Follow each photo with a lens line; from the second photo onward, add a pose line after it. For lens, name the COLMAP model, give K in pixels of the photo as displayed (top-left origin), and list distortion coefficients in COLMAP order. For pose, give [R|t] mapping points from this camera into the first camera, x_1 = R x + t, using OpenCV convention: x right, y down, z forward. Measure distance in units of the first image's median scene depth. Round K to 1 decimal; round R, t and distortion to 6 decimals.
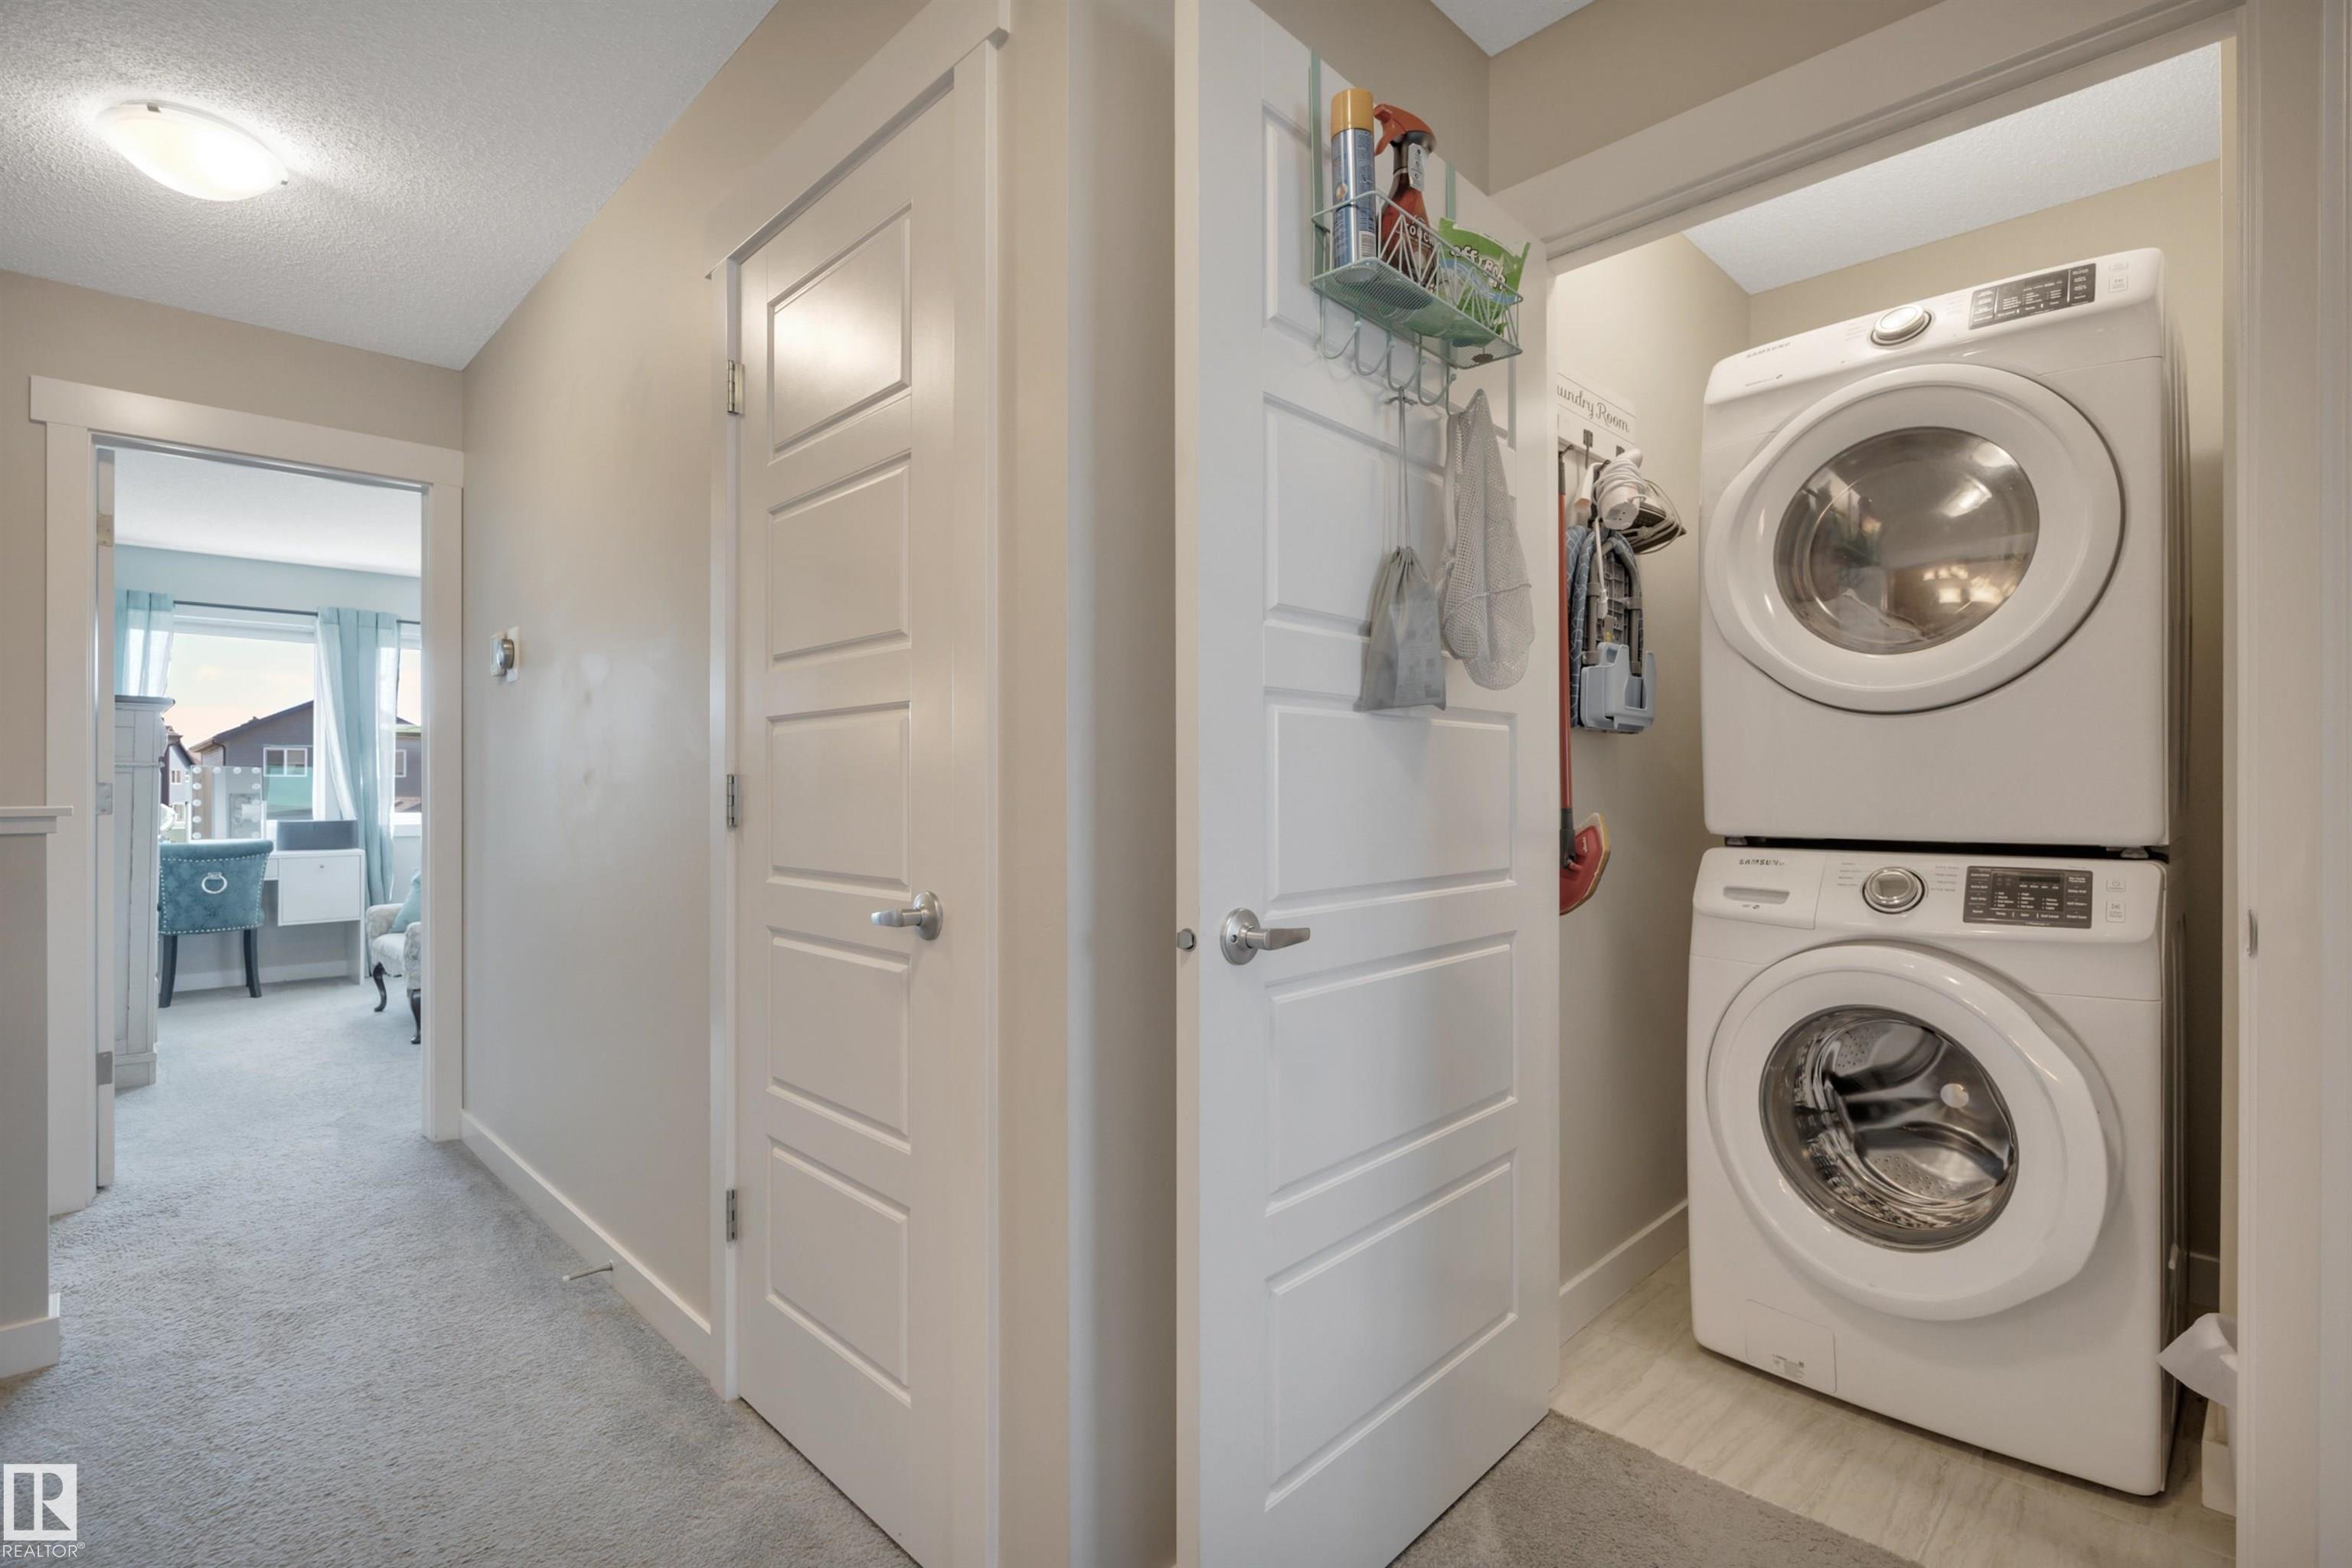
lens RADIAL K [[1077.9, 0, 1176.0], [0, 1077.9, 784.0], [0, 0, 1]] dist [-0.019652, 0.000026]
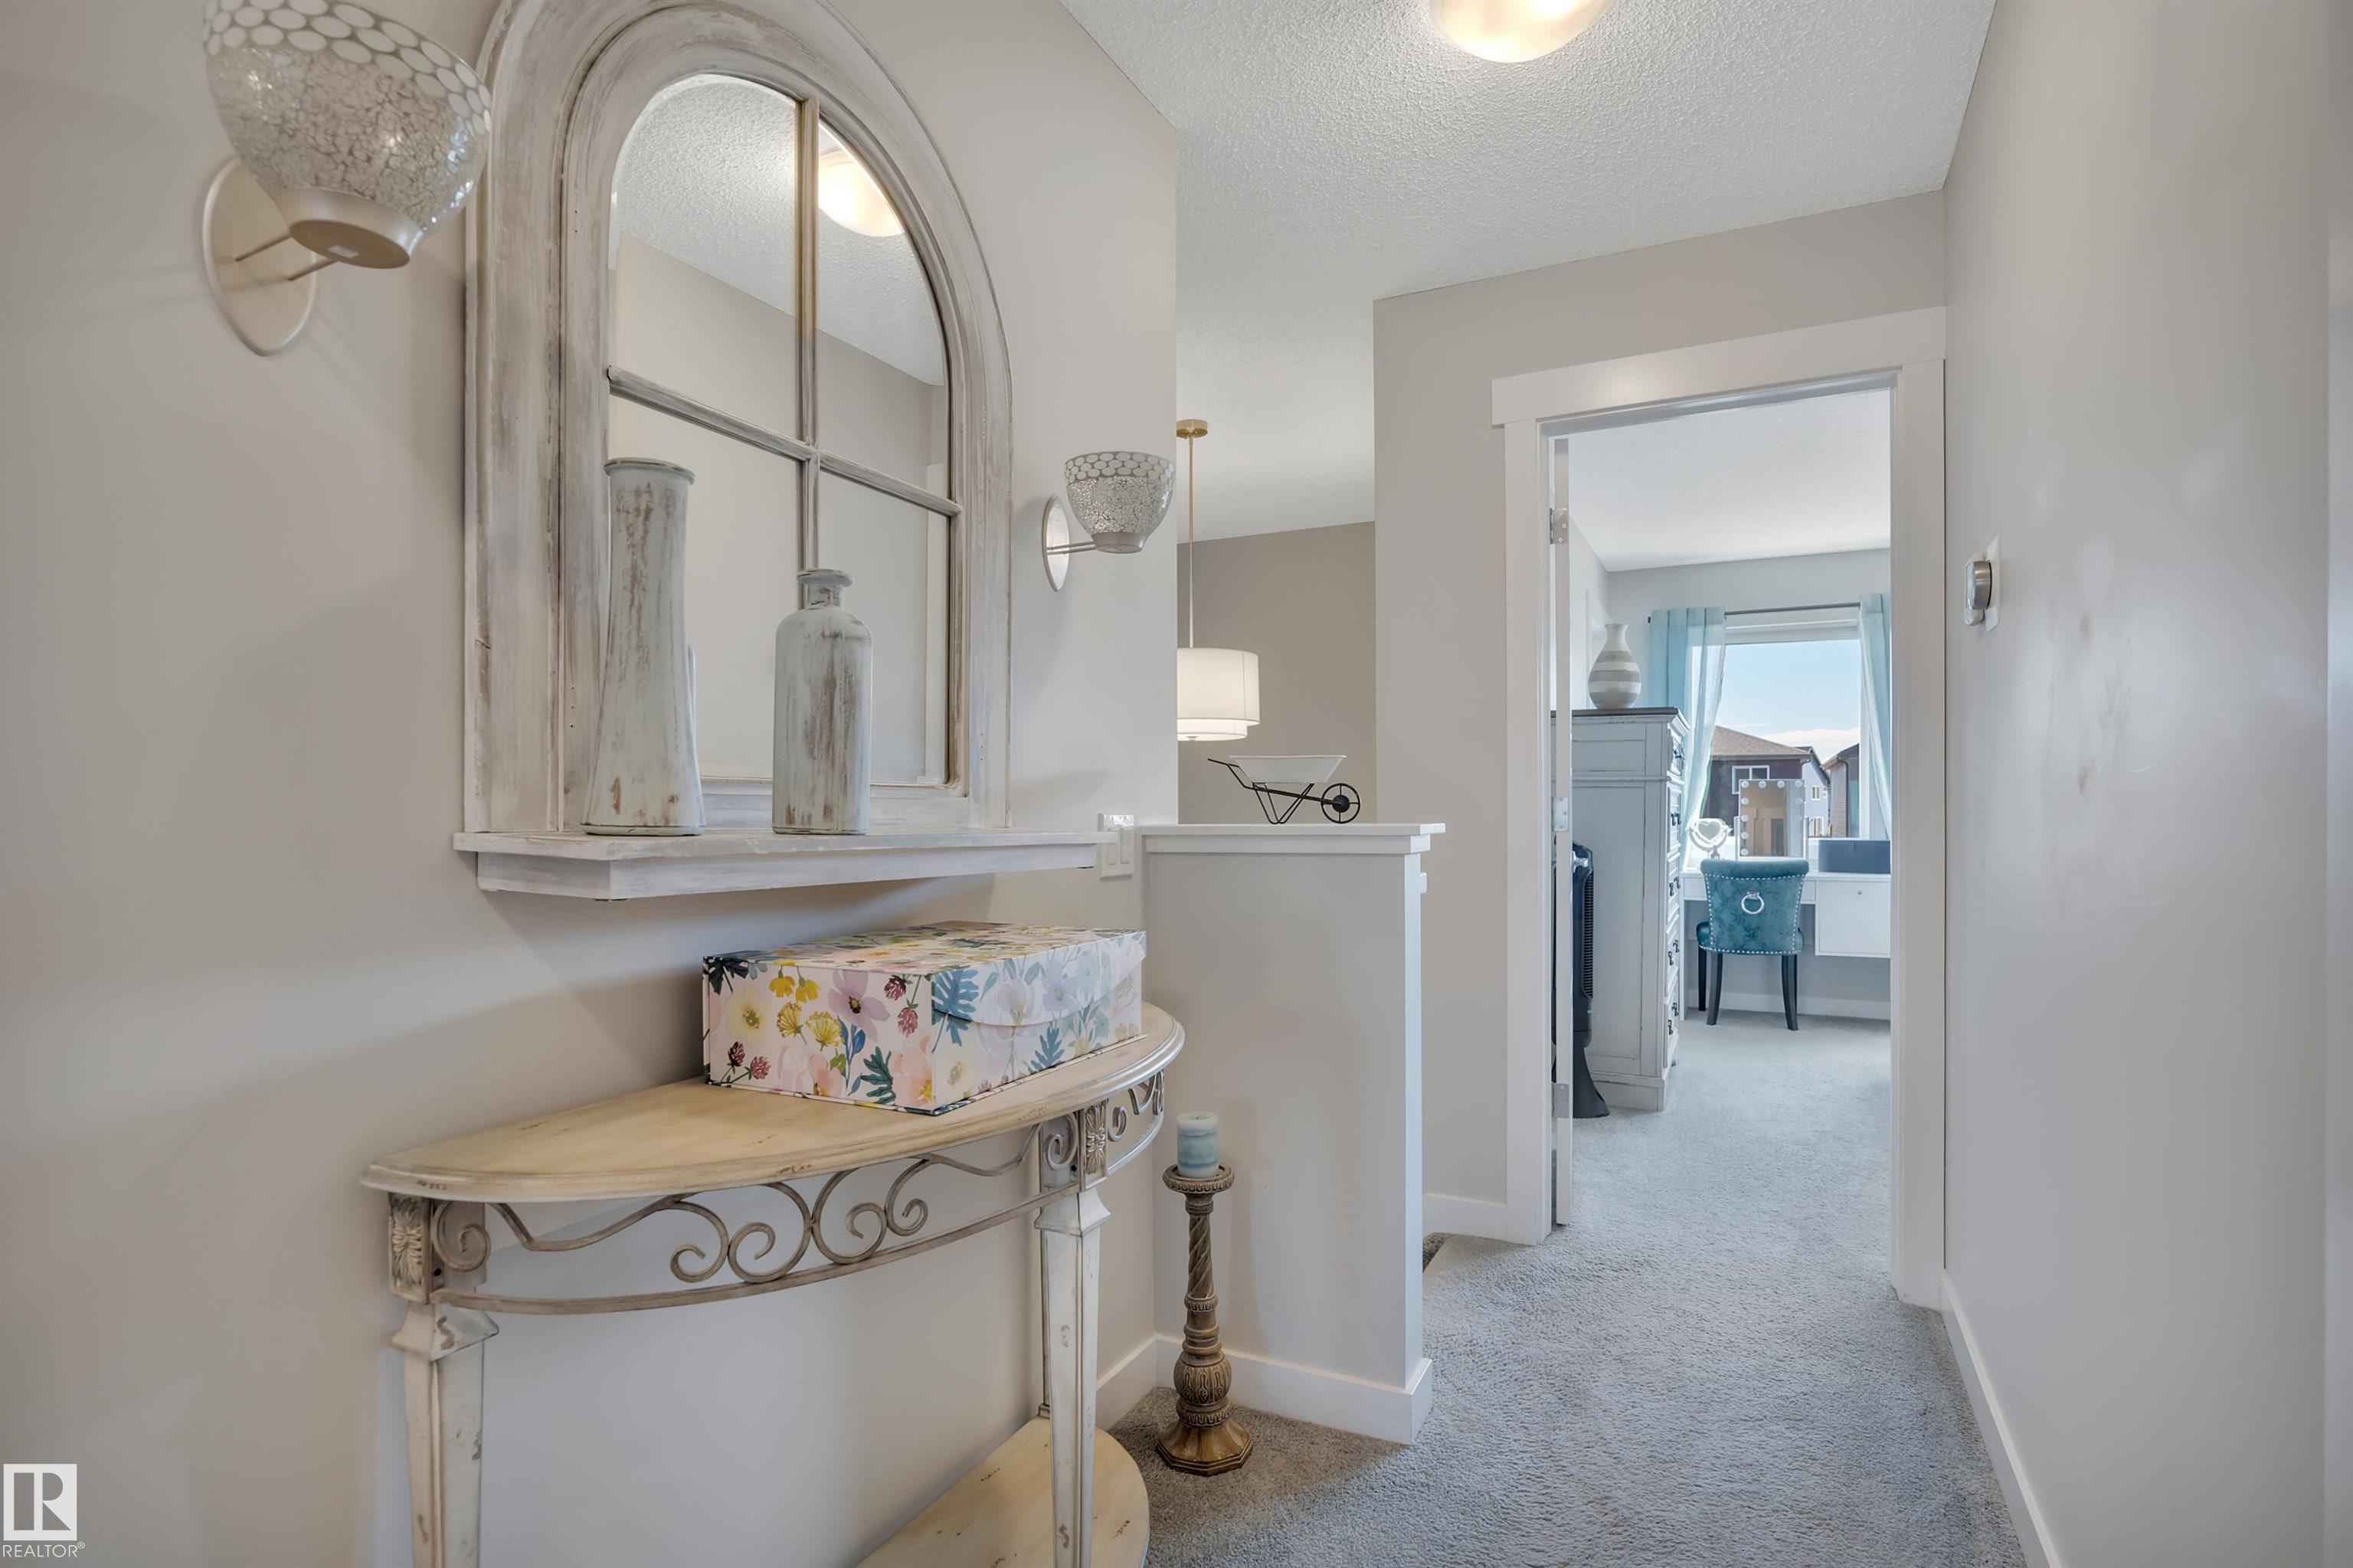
lens RADIAL K [[1182.2, 0, 1176.4], [0, 1182.2, 821.2], [0, 0, 1]] dist [-0.005731, 0.000284]
pose [[0.311488, 0.009967, -0.950198, -0.062846], [0.008651, 0.999874, 0.013324, 0.001443], [0.950211, -0.012370, 0.311362, 0.178391]]
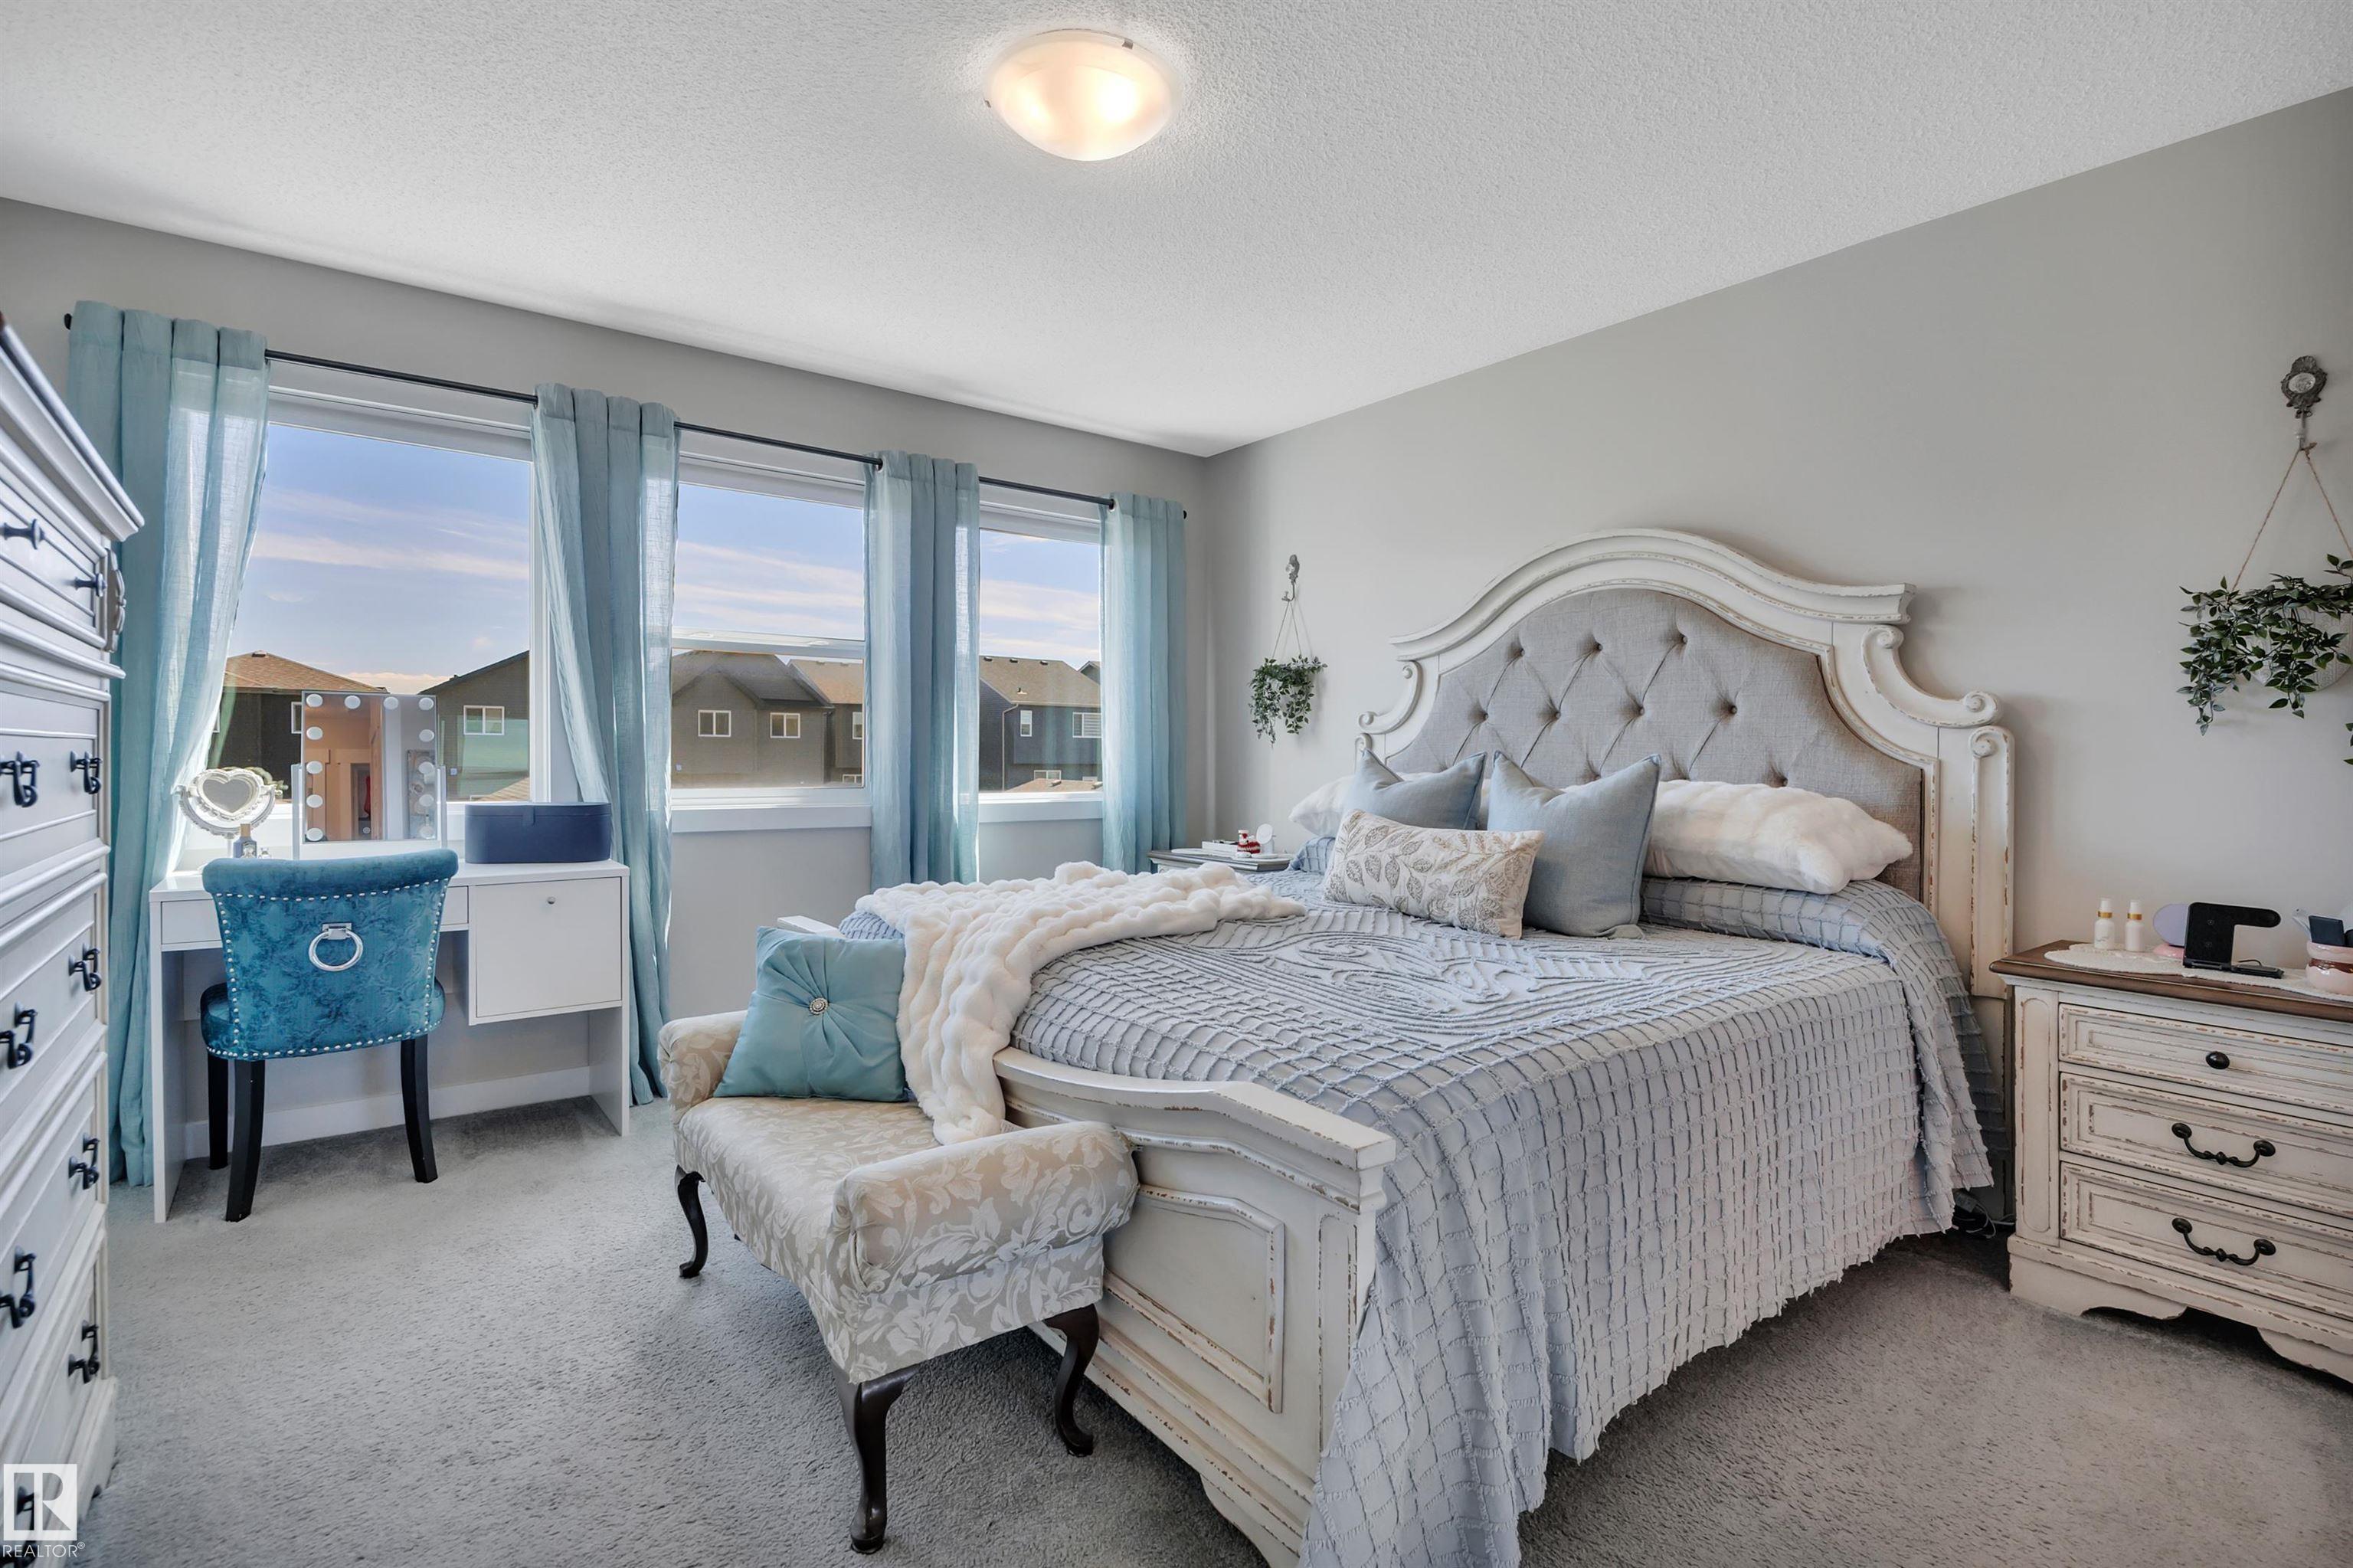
lens RADIAL K [[1112.9, 0, 1176.5], [0, 1112.9, 784.0], [0, 0, 1]] dist [-0.003689, -0.000761]
pose [[0.989961, 0.015238, -0.140514, -0.479092], [-0.011030, 0.999468, 0.030678, 0.005167], [0.140907, -0.028820, 0.989603, 0.574880]]
